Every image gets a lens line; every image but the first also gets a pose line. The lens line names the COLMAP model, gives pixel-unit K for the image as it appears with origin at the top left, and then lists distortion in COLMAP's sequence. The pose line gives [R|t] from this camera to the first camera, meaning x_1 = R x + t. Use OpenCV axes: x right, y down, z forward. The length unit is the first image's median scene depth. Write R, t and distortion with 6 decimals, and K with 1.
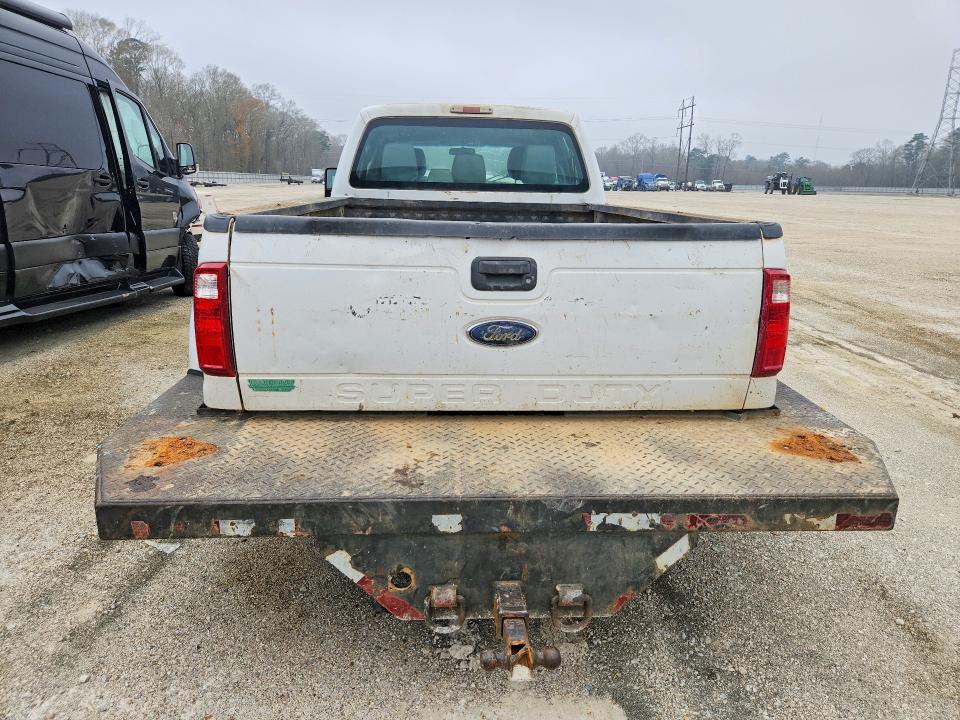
lens RADIAL K [[636.3, 0, 470.6], [0, 636.3, 355.3], [0, 0, 1]] dist [0.069549, -0.066206]
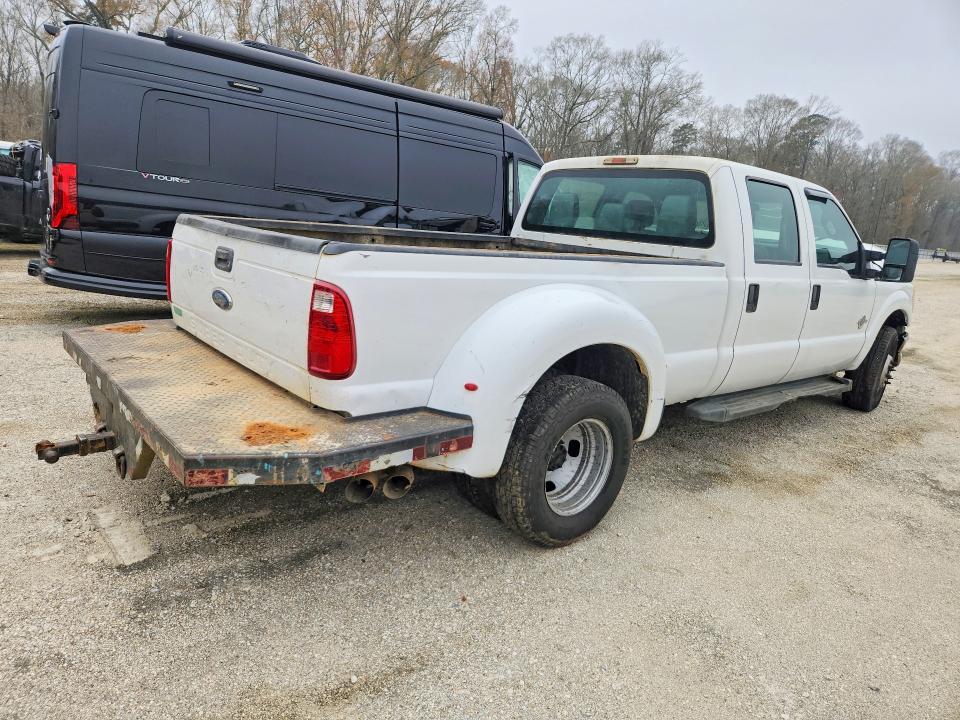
lens RADIAL K [[636.3, 0, 470.6], [0, 636.3, 355.3], [0, 0, 1]] dist [0.069549, -0.066206]
pose [[0.594807, 0.200498, -0.778463, 0.714456], [-0.277951, 0.959962, 0.034869, -0.055814], [0.754286, 0.195634, 0.626721, 0.240150]]
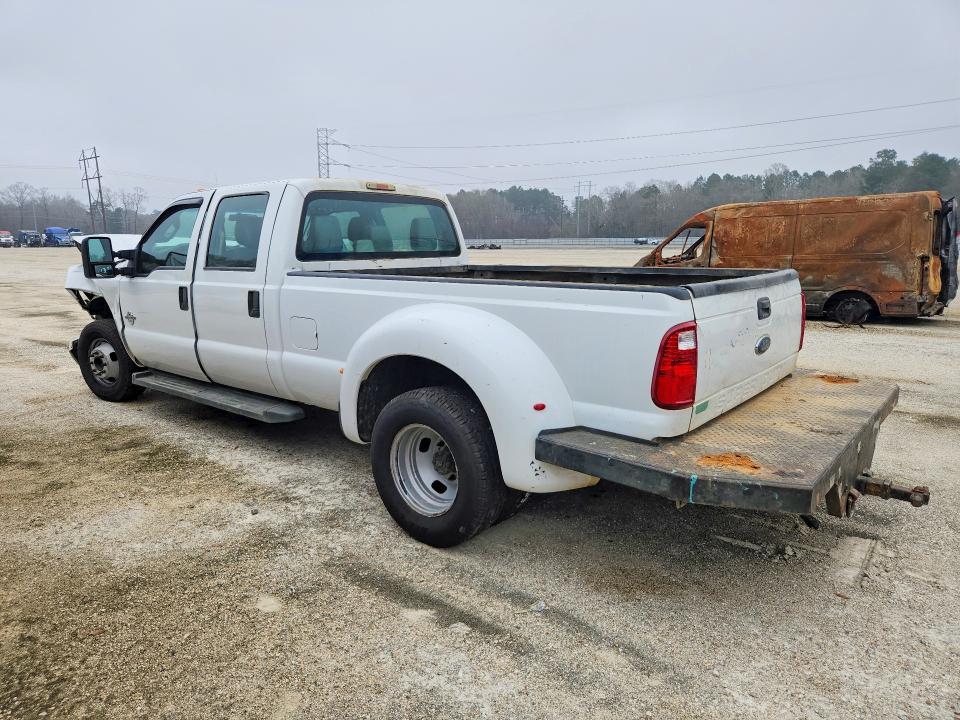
lens RADIAL K [[636.3, 0, 470.6], [0, 636.3, 355.3], [0, 0, 1]] dist [0.069549, -0.066206]
pose [[0.693134, -0.153038, 0.704376, -0.731099], [0.208407, 0.978014, 0.007410, -0.079955], [-0.690024, 0.141661, 0.709788, 0.164989]]
